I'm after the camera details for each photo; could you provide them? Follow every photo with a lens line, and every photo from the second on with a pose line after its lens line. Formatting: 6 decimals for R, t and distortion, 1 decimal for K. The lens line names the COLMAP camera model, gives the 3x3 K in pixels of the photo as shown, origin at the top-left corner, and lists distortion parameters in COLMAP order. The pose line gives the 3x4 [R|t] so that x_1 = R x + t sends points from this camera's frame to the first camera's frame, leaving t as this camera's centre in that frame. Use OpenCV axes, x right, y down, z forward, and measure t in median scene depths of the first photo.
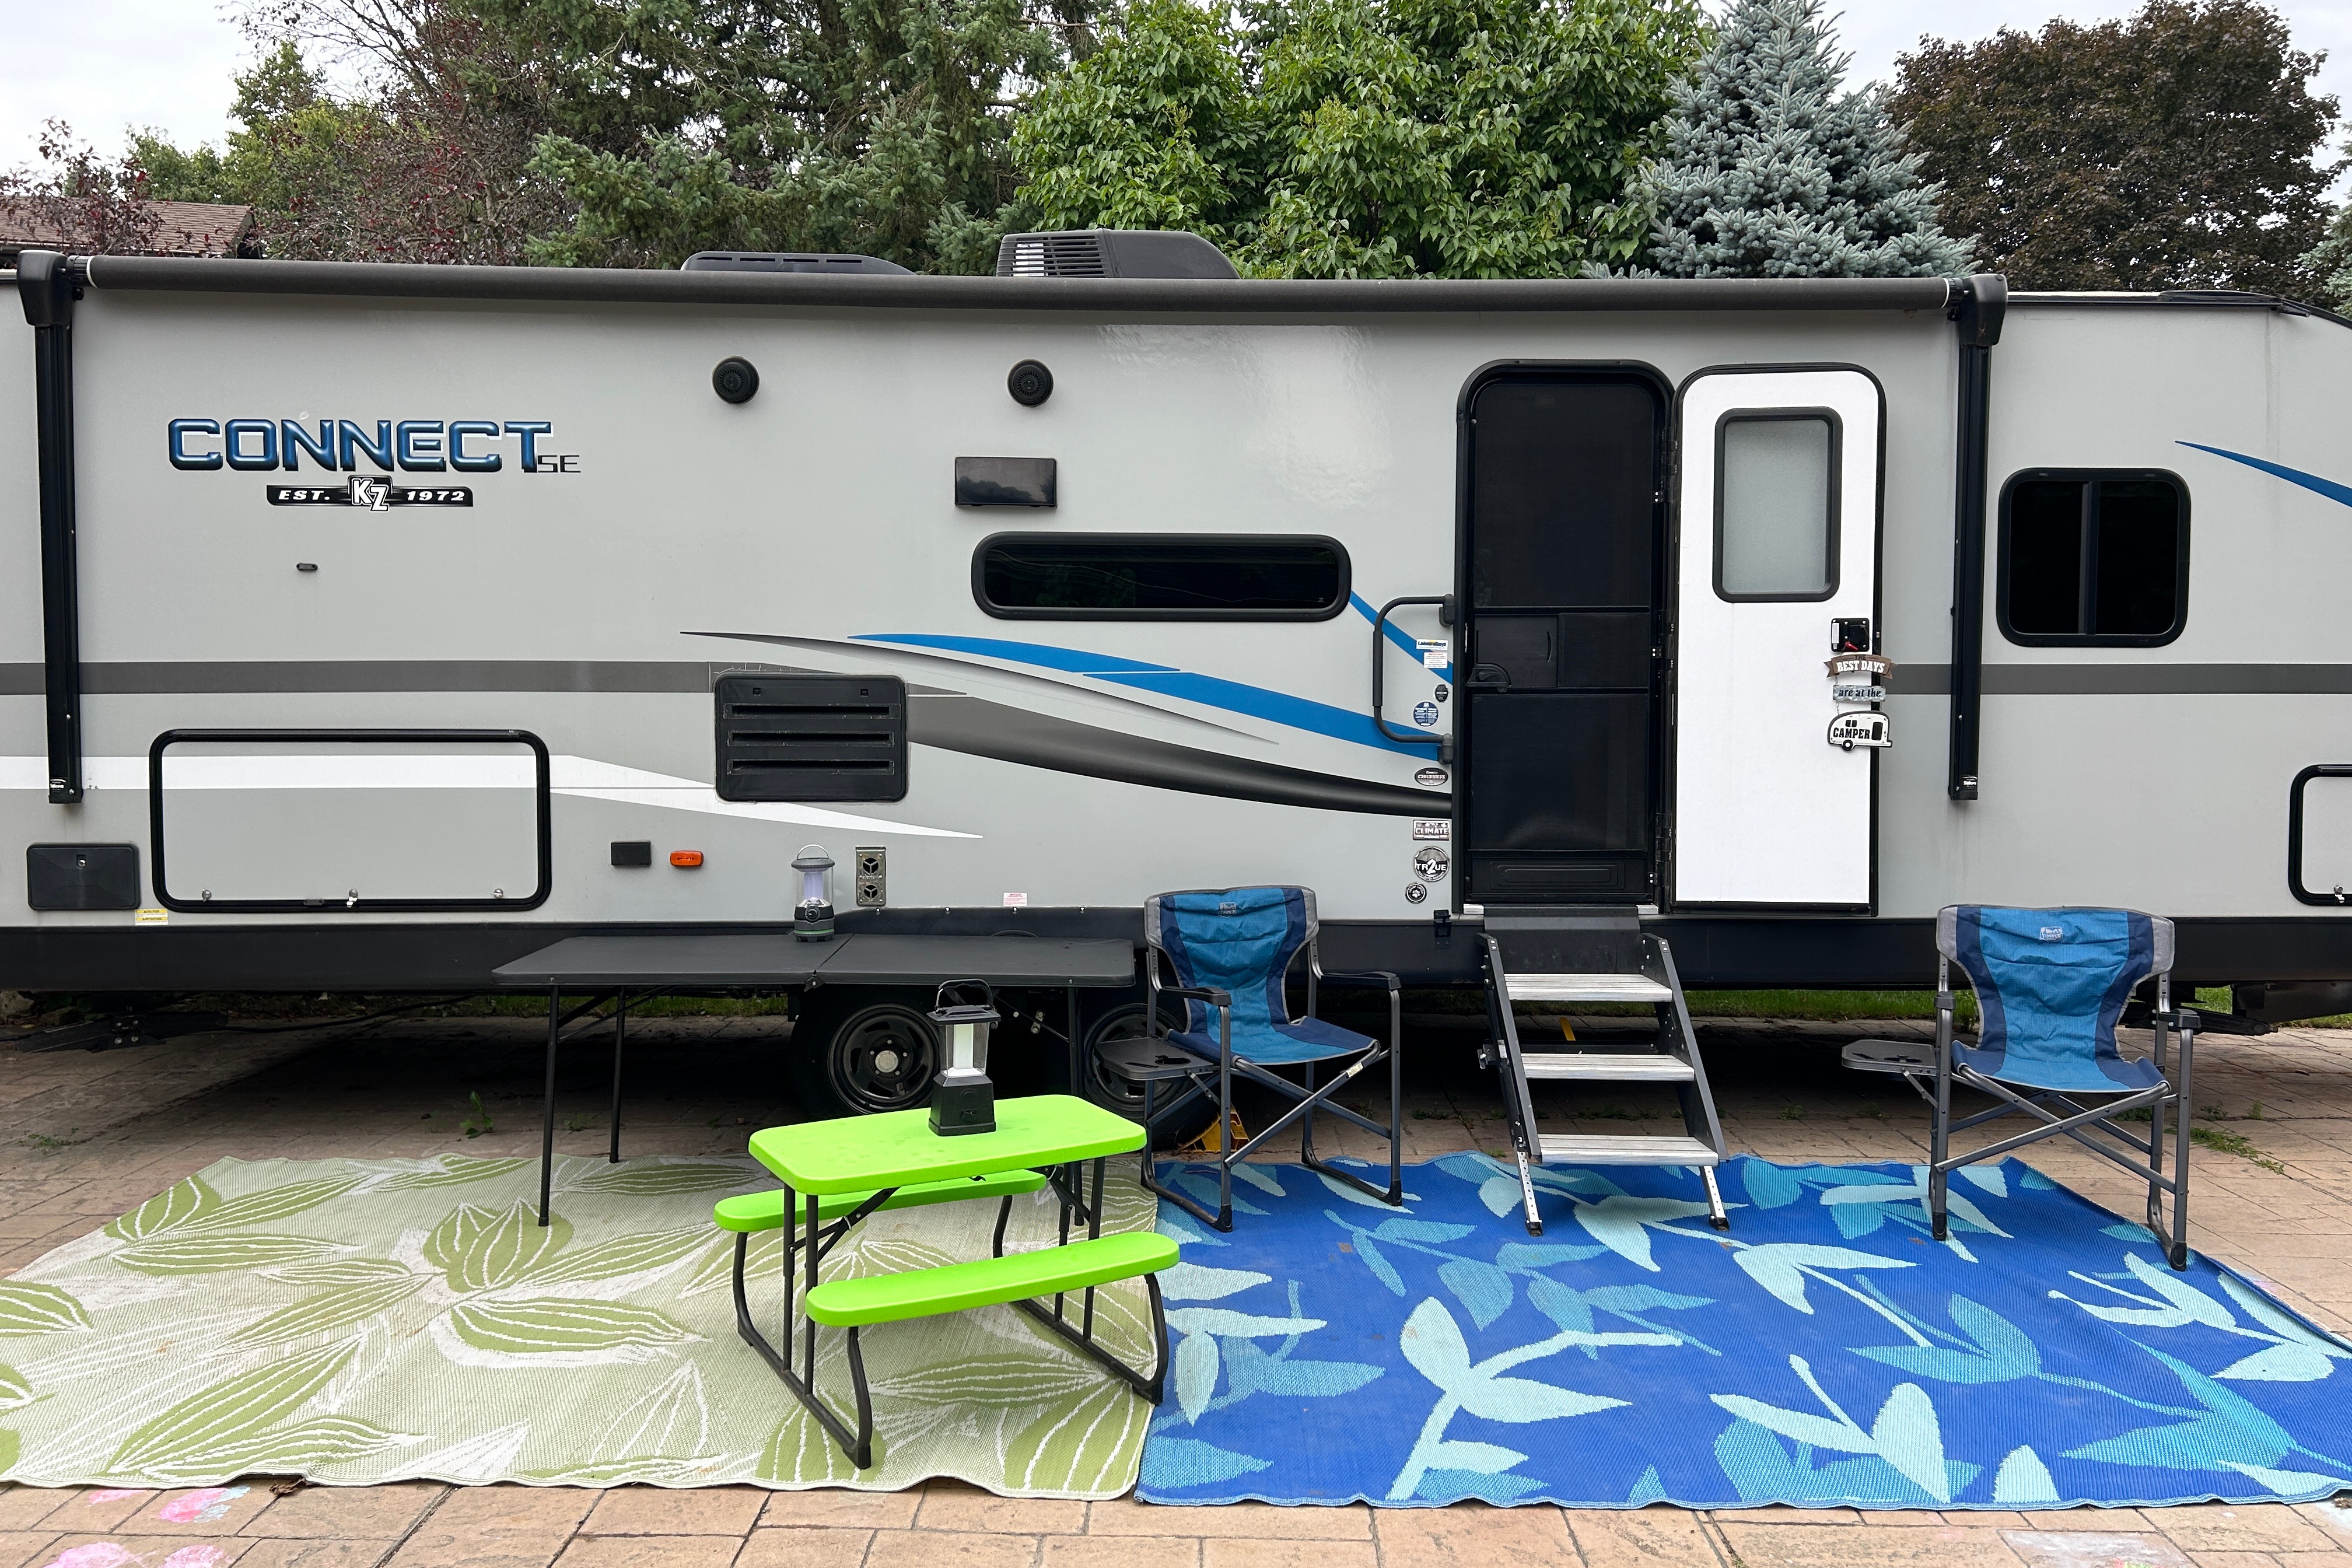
lens RADIAL K [[1815.1, 0, 1176.0], [0, 1815.1, 784.0], [0, 0, 1]] dist [0.111594, -0.192604]
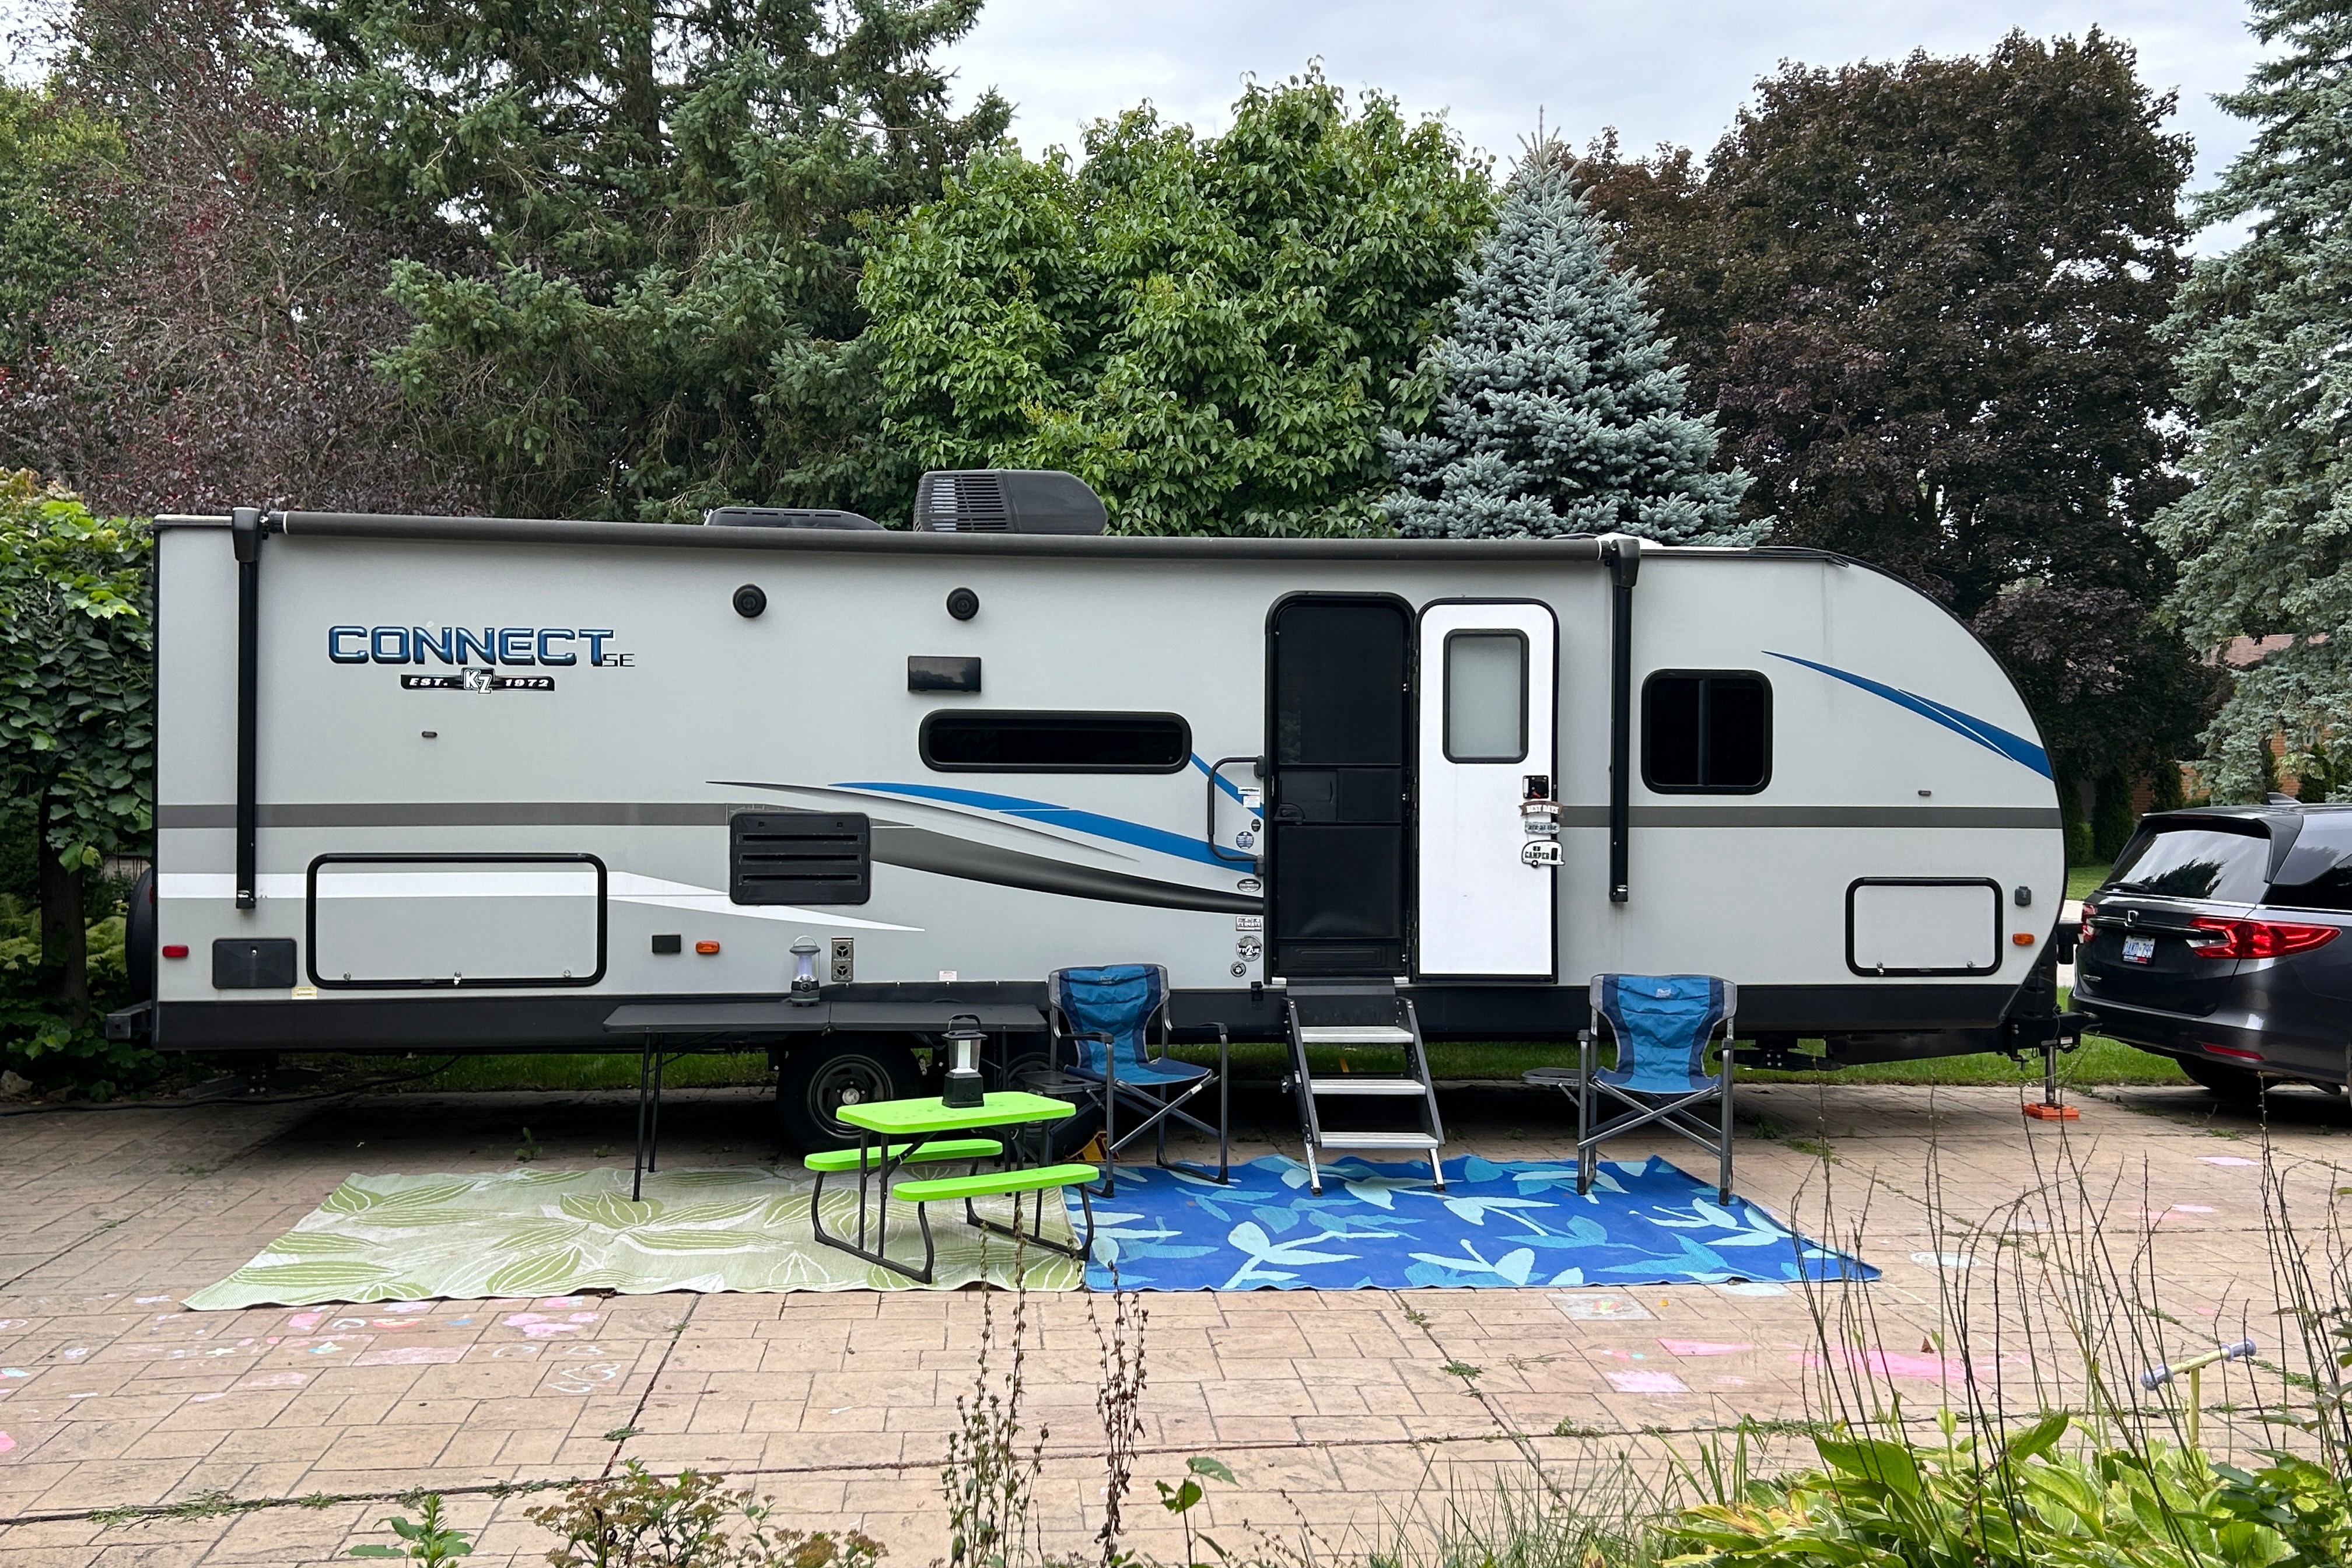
lens RADIAL K [[2270.1, 0, 1176.0], [0, 2270.1, 784.0], [0, 0, 1]] dist [0.107368, -0.008641]
pose [[0.994662, 0.003279, 0.103132, -0.096015], [0.000938, 0.999166, -0.040811, -0.010996], [-0.103180, 0.040690, 0.993830, -0.735052]]
